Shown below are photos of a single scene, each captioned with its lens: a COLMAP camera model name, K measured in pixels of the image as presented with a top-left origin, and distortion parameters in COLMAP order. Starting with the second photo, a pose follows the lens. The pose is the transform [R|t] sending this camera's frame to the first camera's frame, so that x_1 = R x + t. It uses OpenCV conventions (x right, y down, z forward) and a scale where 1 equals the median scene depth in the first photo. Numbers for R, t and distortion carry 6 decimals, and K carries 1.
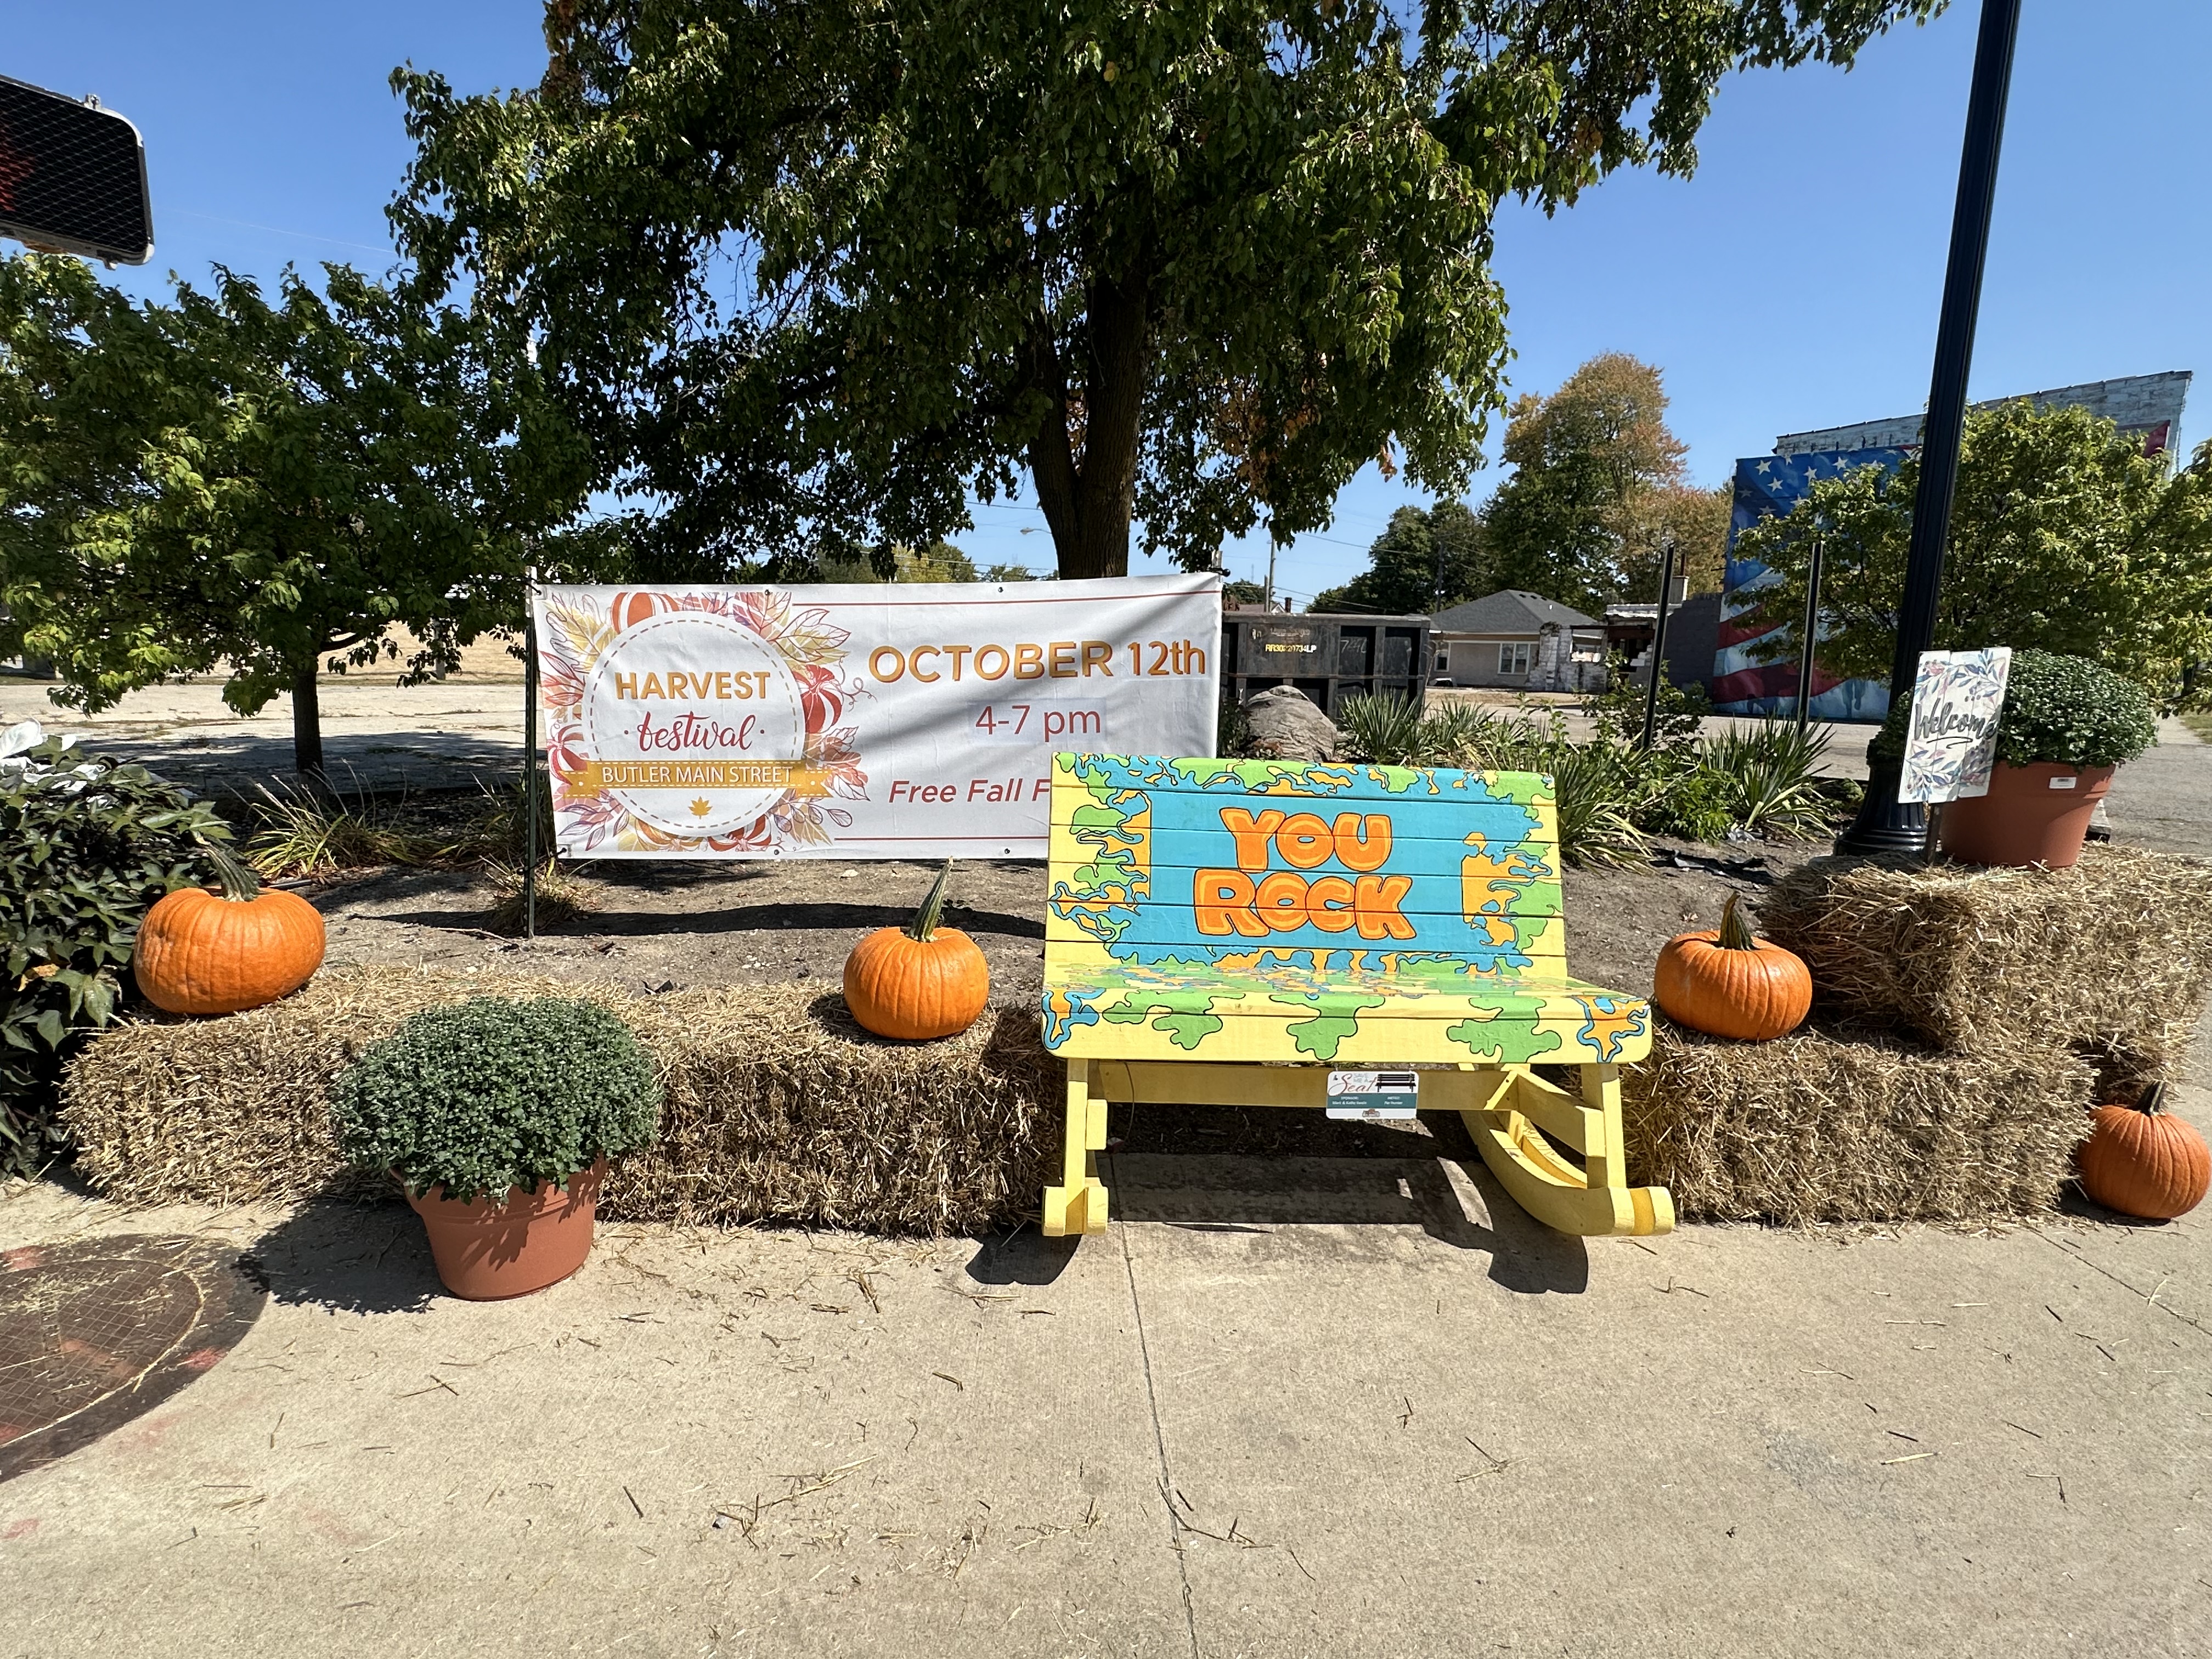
lens RADIAL K [[1119.3, 0, 1106.0], [0, 1119.3, 829.5], [0, 0, 1]] dist [-0.000081, 0.000031]
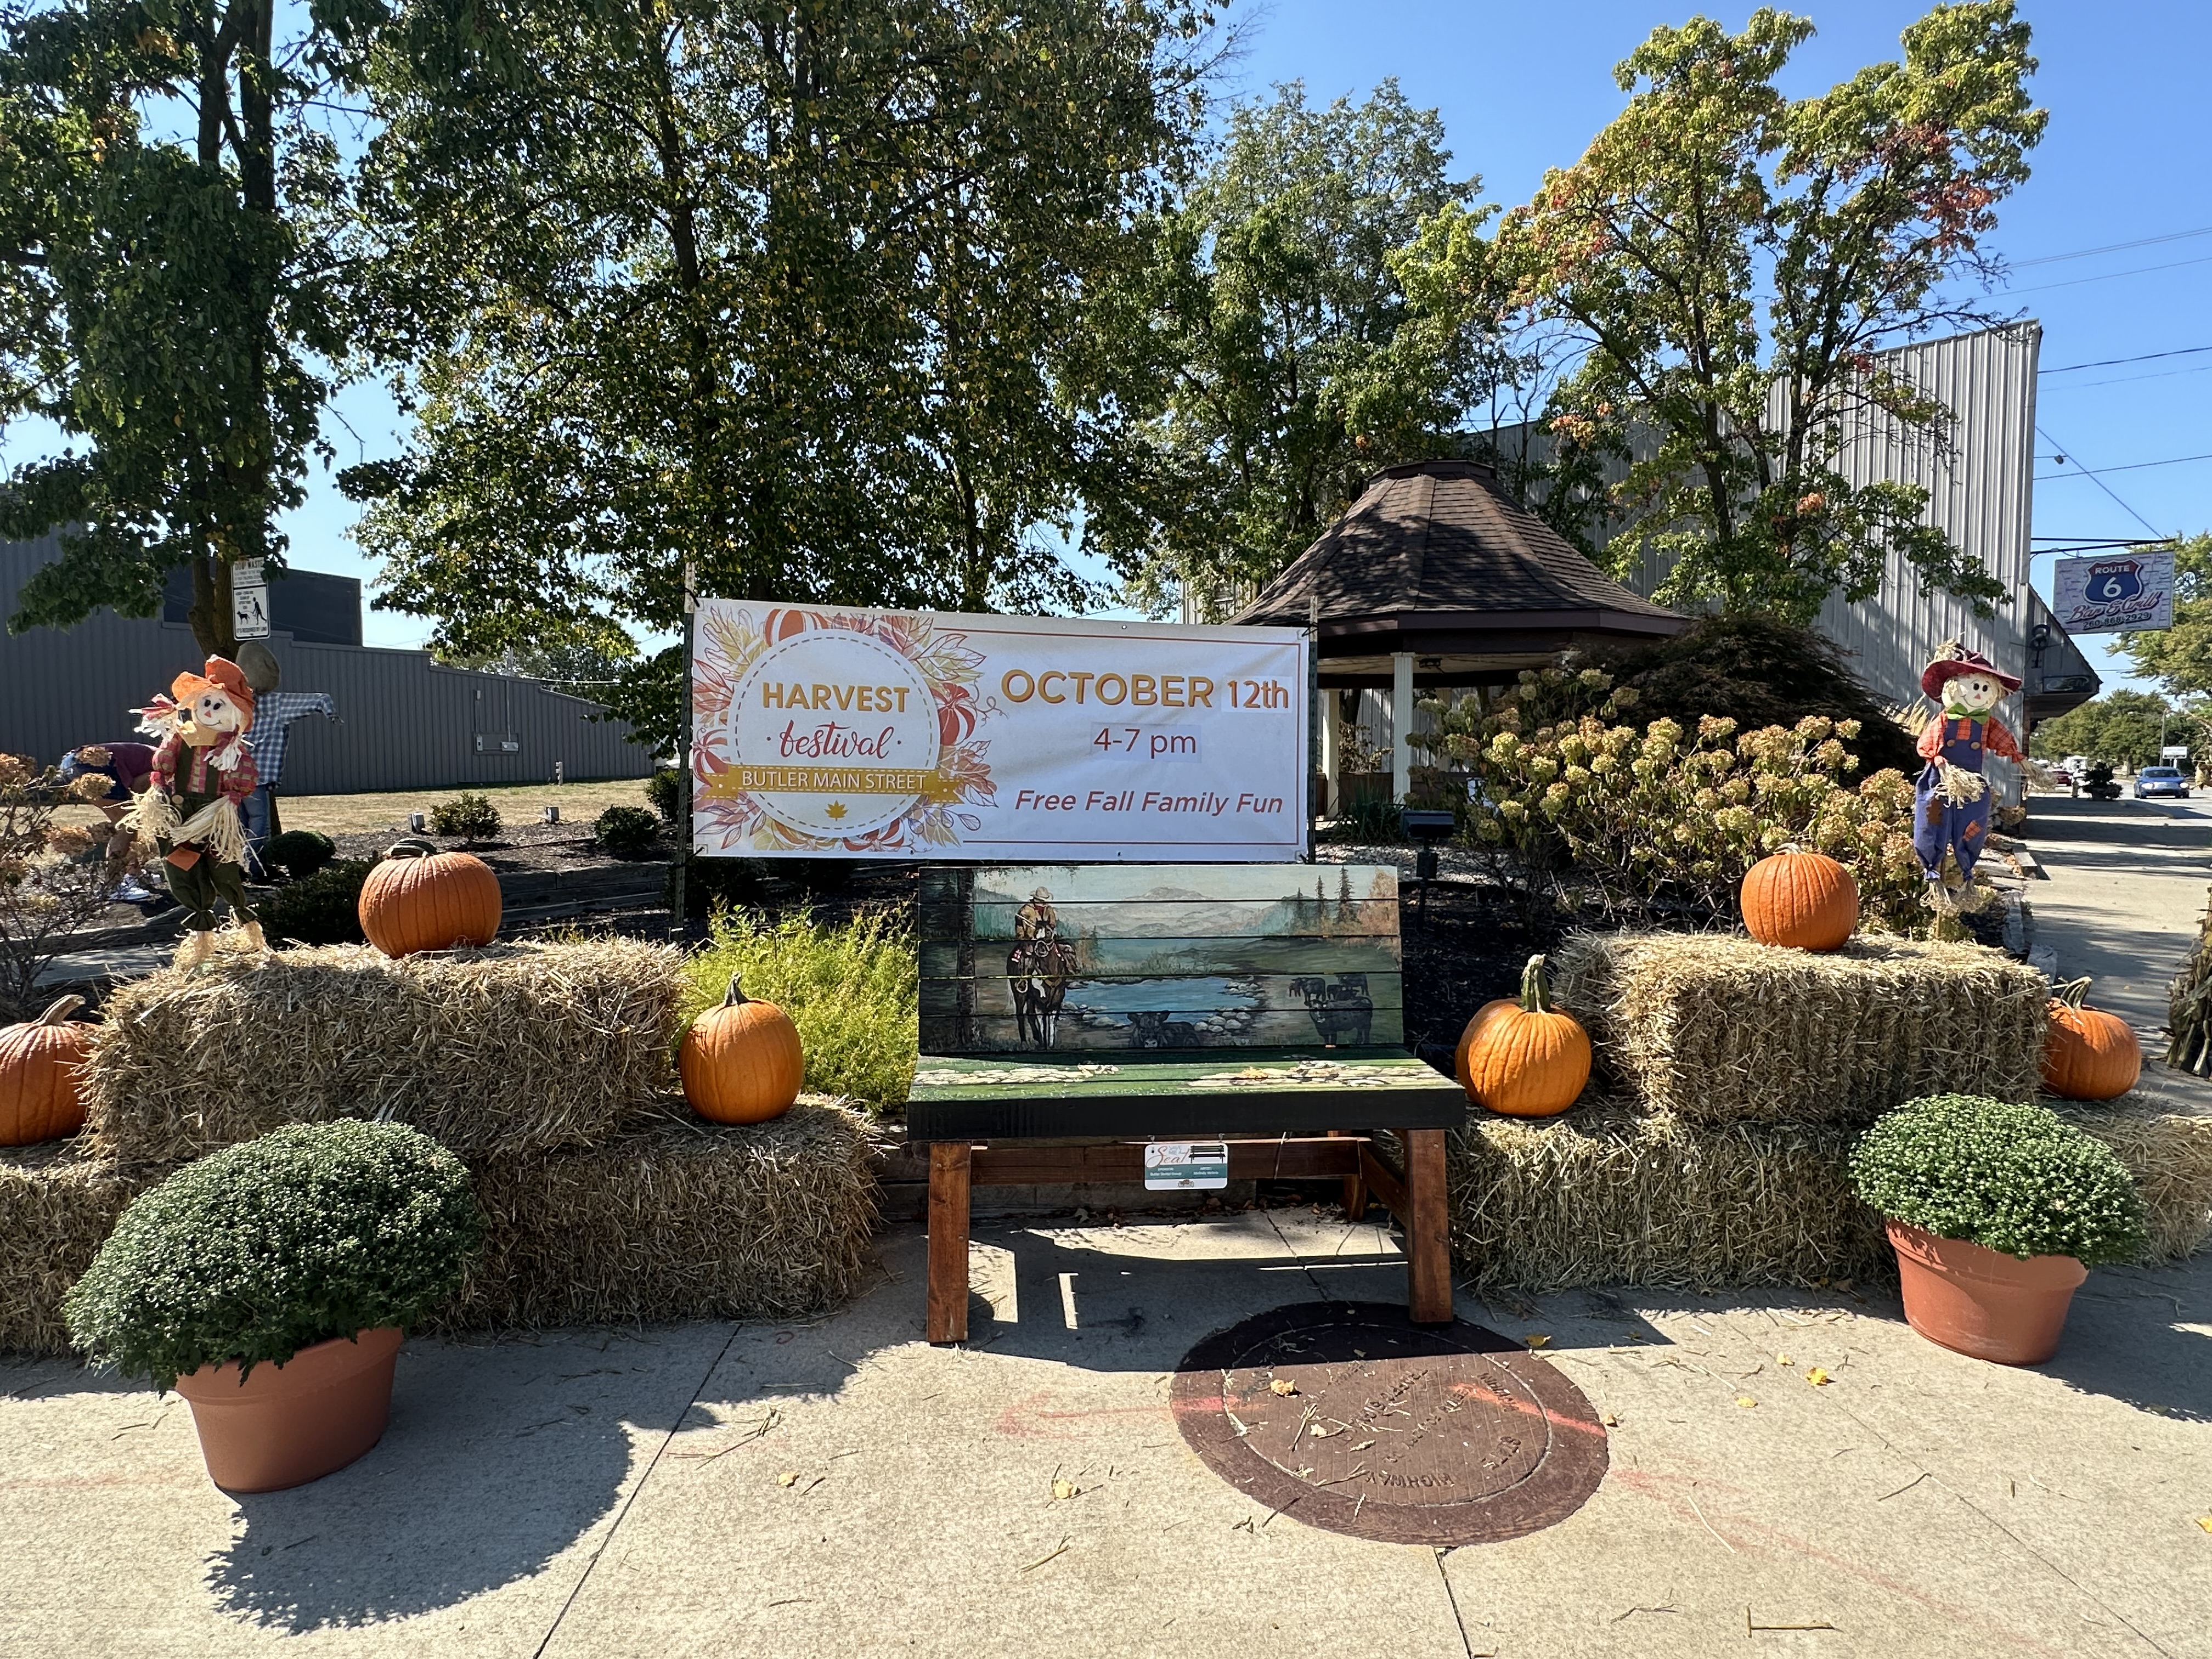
lens RADIAL K [[1119.3, 0, 1106.0], [0, 1119.3, 829.5], [0, 0, 1]] dist [-0.000081, 0.000031]
pose [[0.983044, 0.020113, 0.182265, -0.306988], [-0.006824, 0.997291, -0.073243, 0.075879], [-0.183244, 0.070757, 0.980518, -0.099109]]
